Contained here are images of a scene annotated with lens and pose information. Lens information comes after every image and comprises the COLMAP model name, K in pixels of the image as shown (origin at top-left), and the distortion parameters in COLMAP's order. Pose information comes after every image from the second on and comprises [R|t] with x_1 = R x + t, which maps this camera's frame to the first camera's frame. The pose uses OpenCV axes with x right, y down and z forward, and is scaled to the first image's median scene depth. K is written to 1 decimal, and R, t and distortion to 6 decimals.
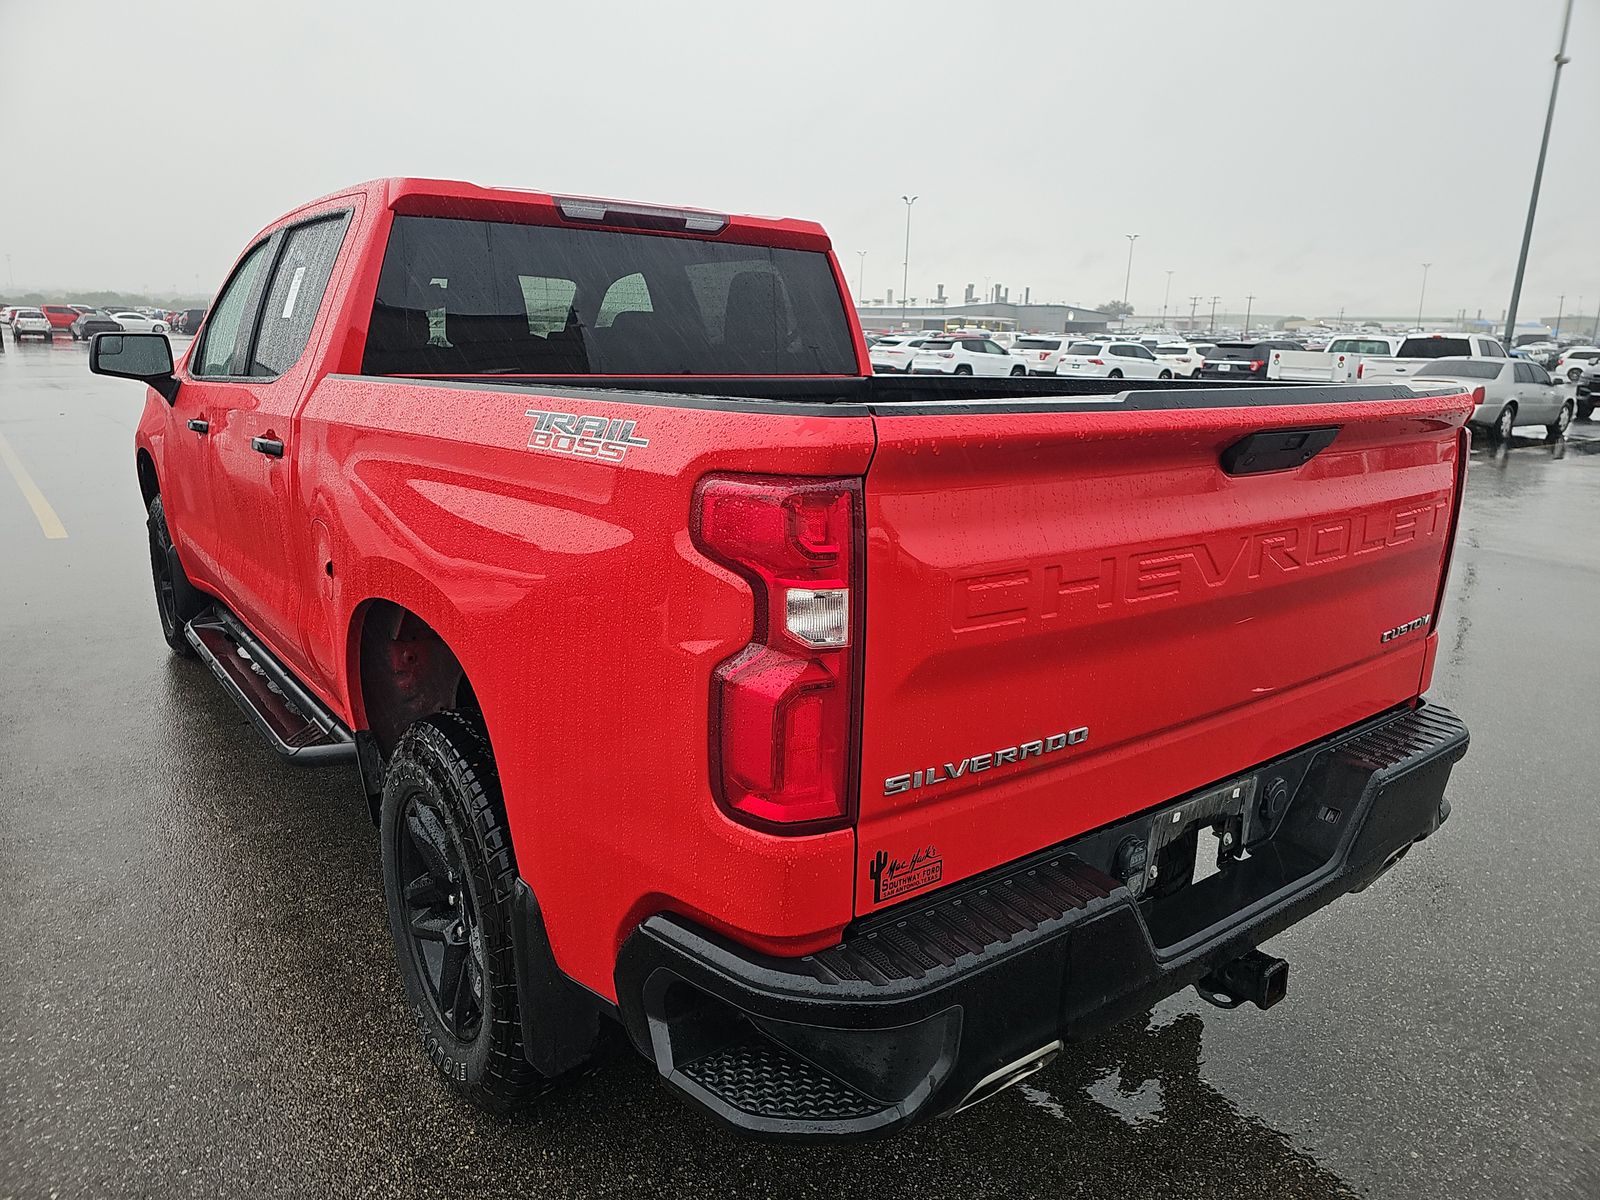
lens RADIAL K [[1075.2, 0, 796.8], [0, 1075.2, 601.1], [0, 0, 1]] dist [0.058968, -0.036251]
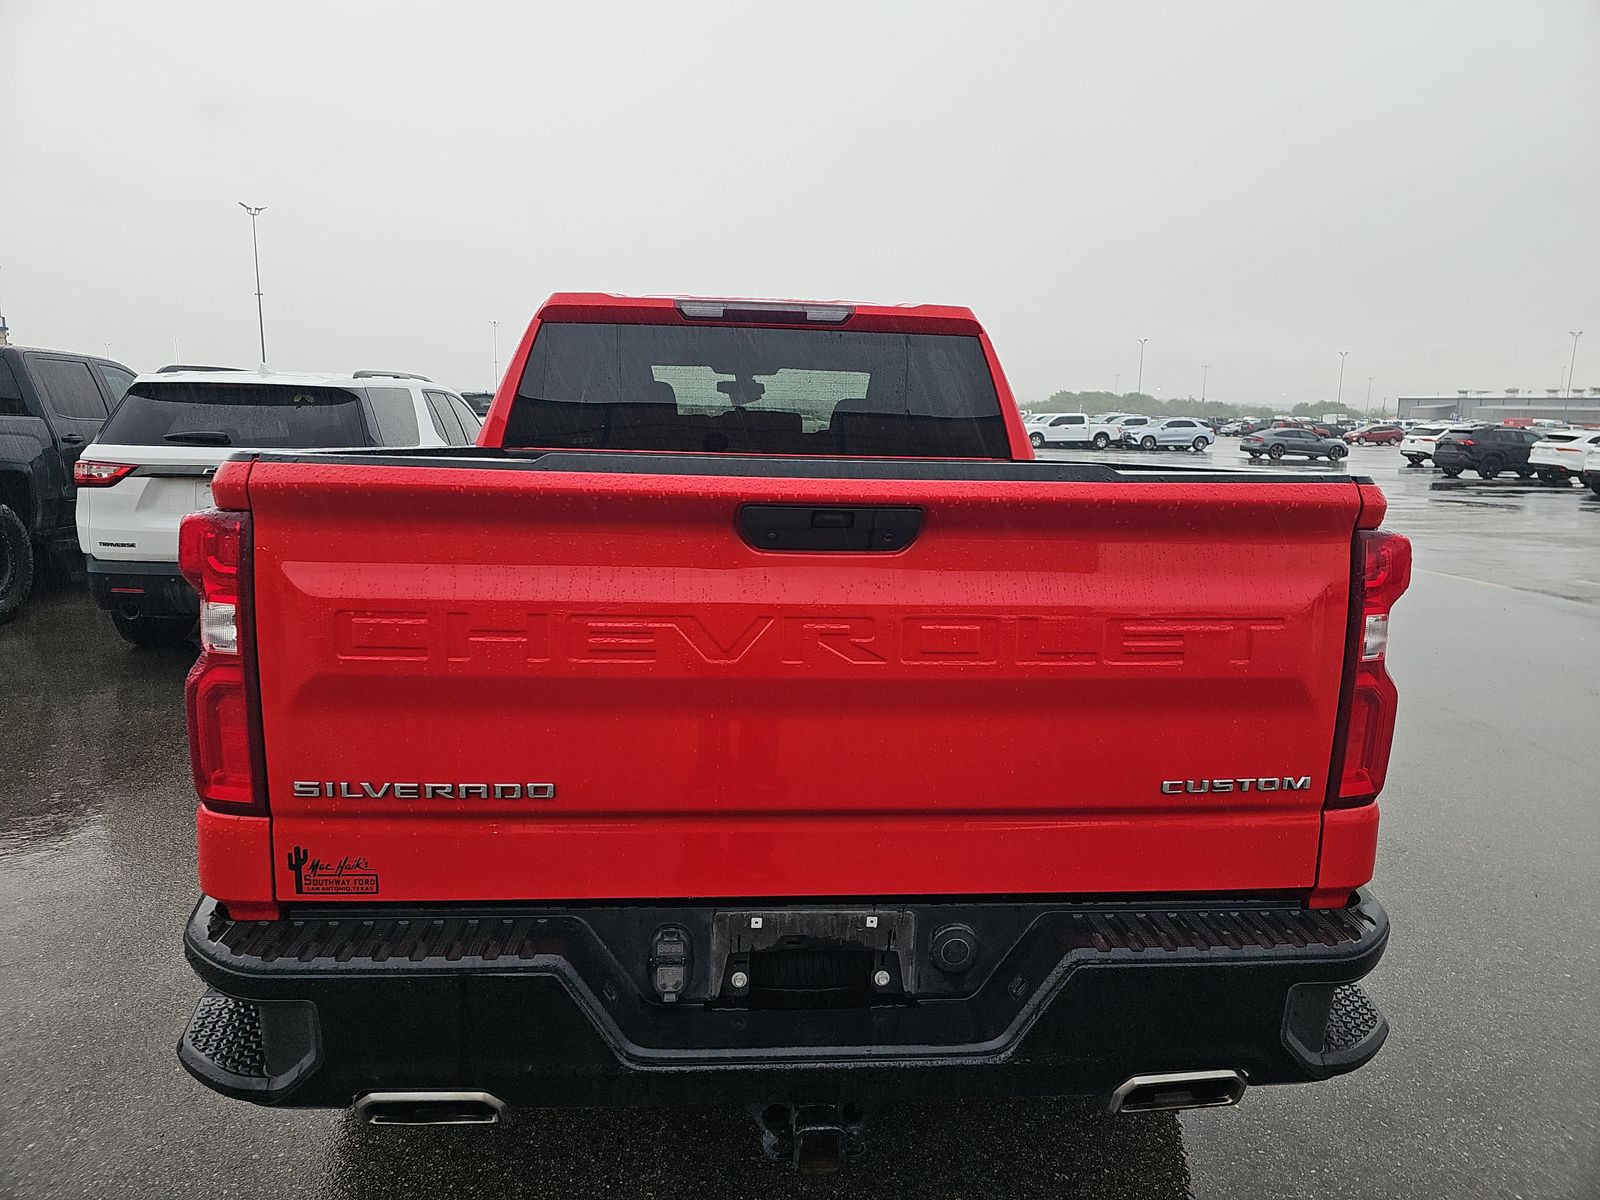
lens RADIAL K [[1075.2, 0, 796.8], [0, 1075.2, 601.1], [0, 0, 1]] dist [0.058968, -0.036251]
pose [[0.832883, 0.087441, -0.546497, 0.863531], [-0.135183, 0.989673, -0.047673, -0.029749], [0.536685, 0.113583, 0.836103, 0.232407]]
